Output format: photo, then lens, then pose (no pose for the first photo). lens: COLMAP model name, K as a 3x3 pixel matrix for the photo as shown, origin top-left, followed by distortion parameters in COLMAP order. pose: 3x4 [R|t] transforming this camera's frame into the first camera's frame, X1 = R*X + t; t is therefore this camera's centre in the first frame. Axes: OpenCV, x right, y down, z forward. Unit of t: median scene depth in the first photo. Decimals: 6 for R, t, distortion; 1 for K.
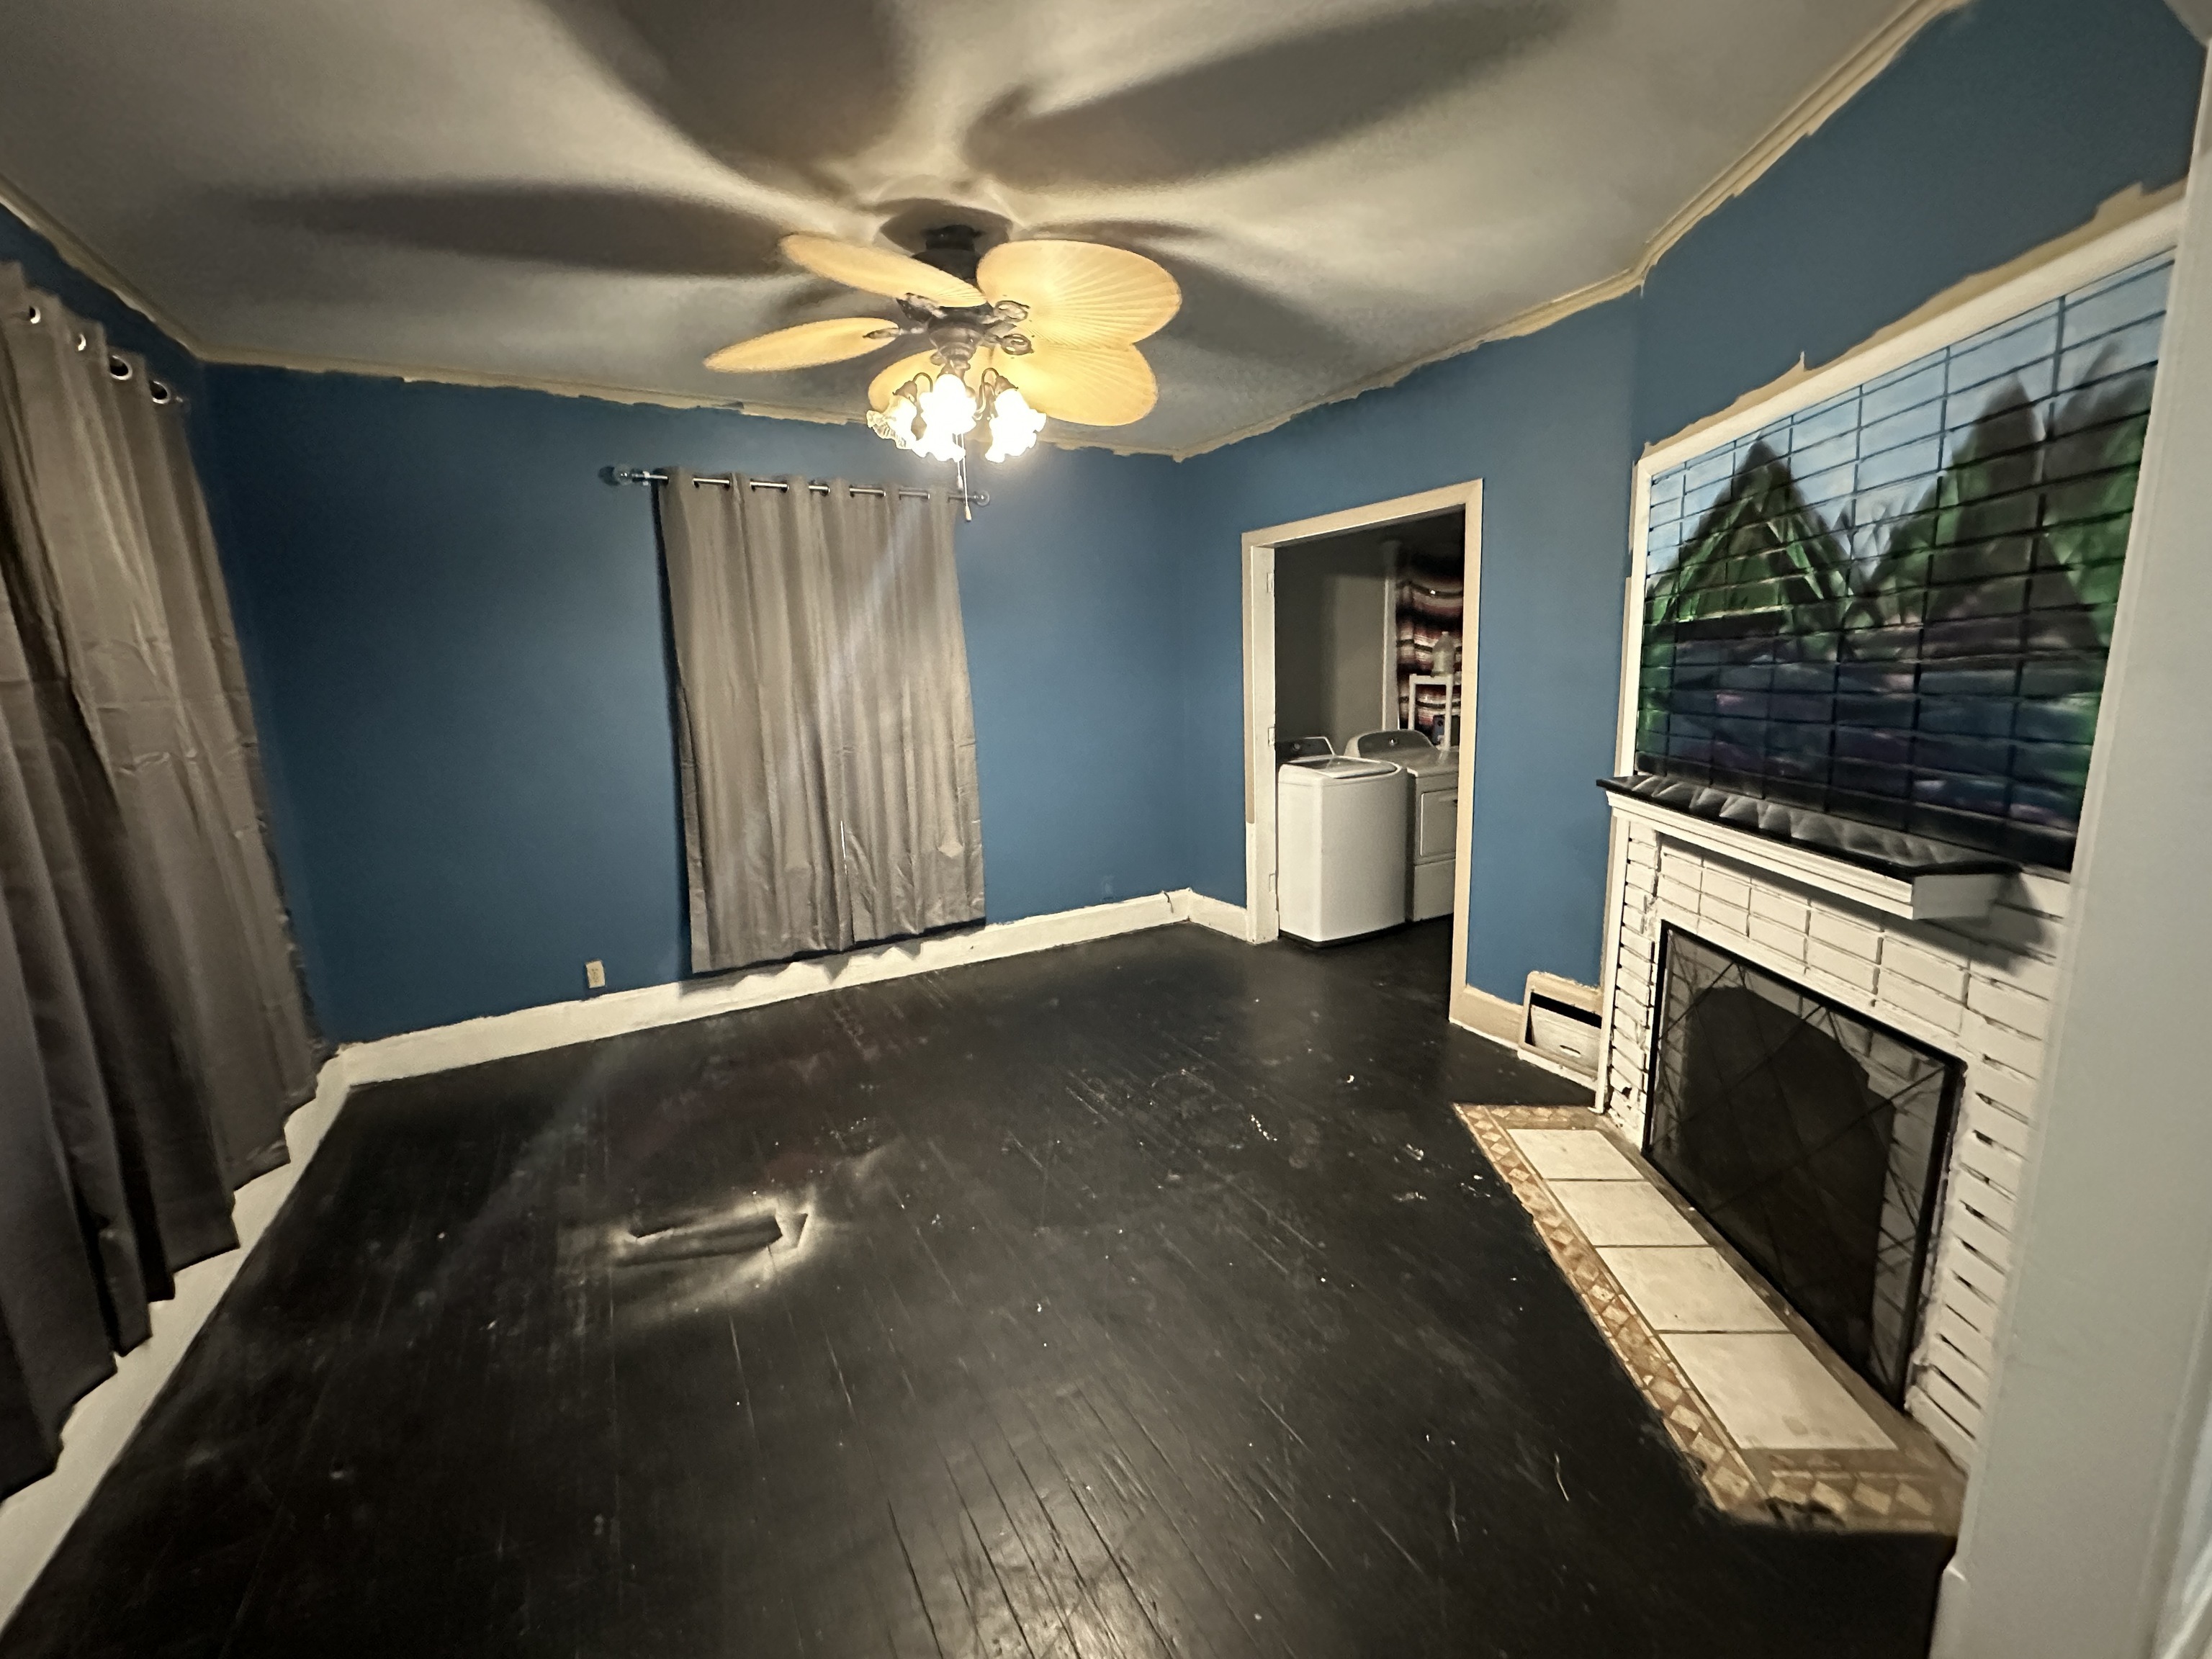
lens RADIAL K [[878.2, 0, 1098.9], [0, 878.2, 828.2], [0, 0, 1]] dist [0.002736, 0.000225]
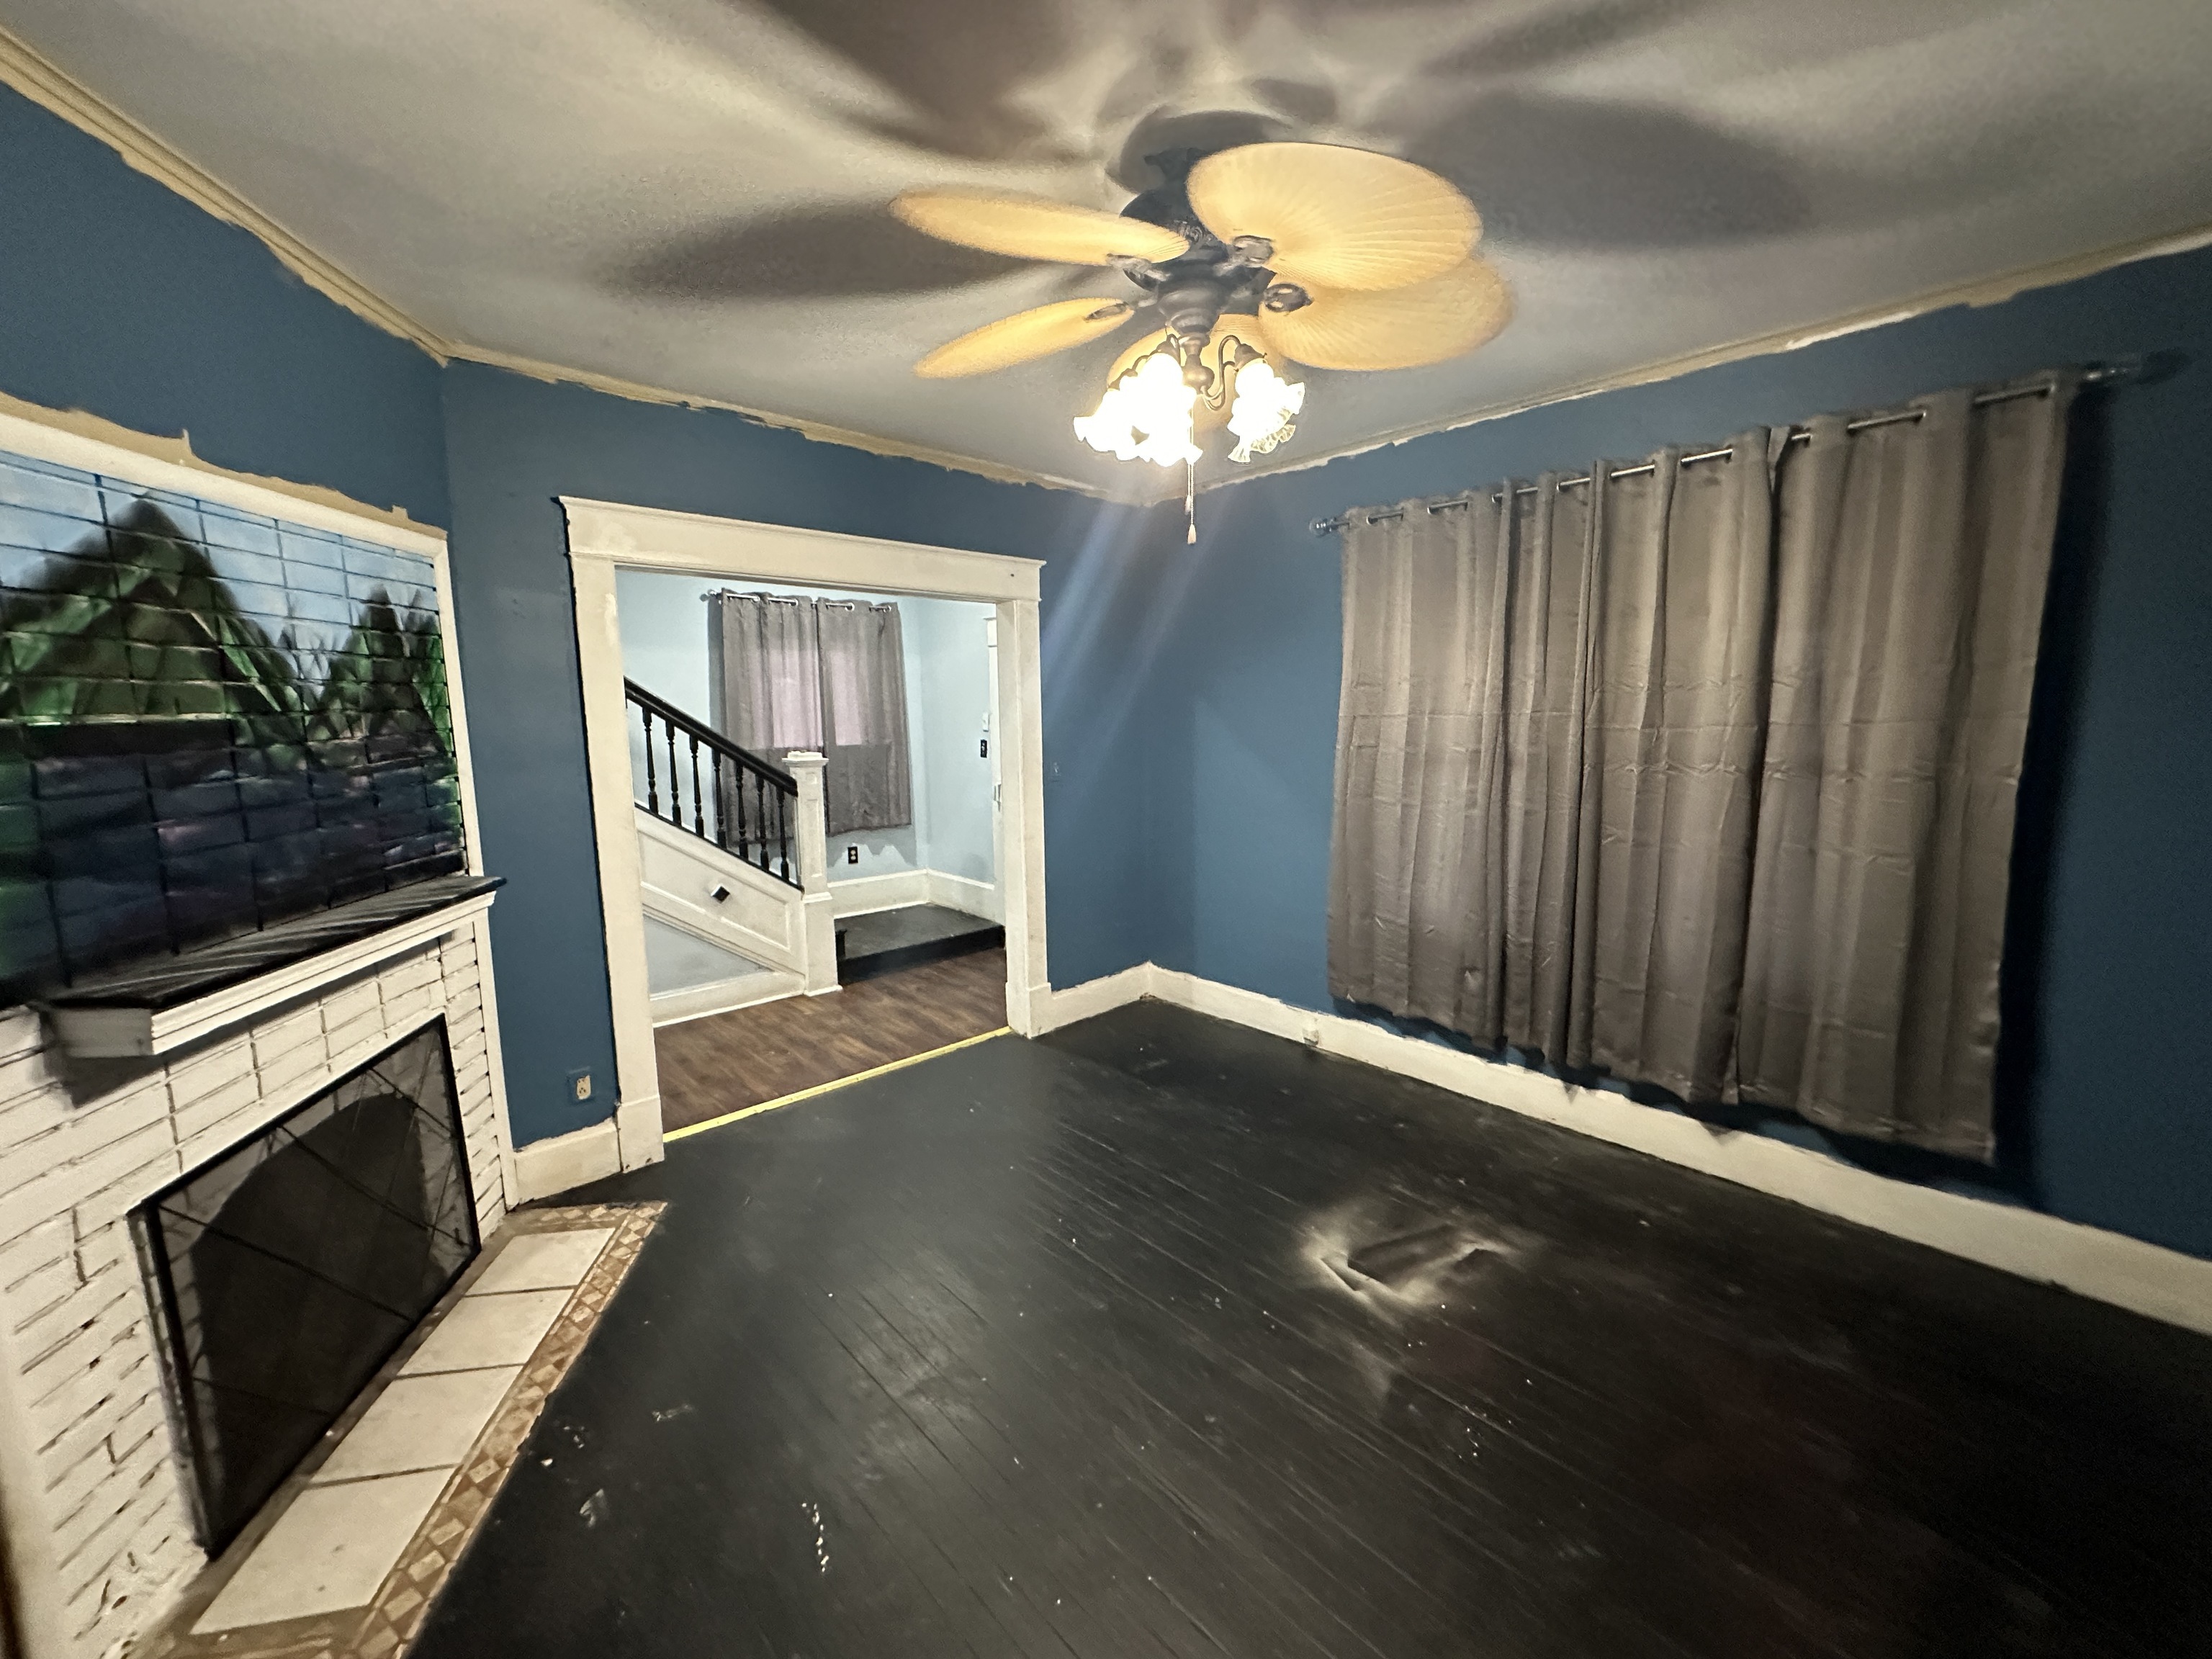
lens RADIAL K [[878.2, 0, 1099.0], [0, 878.2, 829.7], [0, 0, 1]] dist [0.002736, 0.000225]
pose [[-0.970886, 0.079097, -0.226105, 0.147509], [0.004387, 0.949623, 0.313365, -0.436821], [0.239500, 0.303250, -0.922323, 2.163795]]
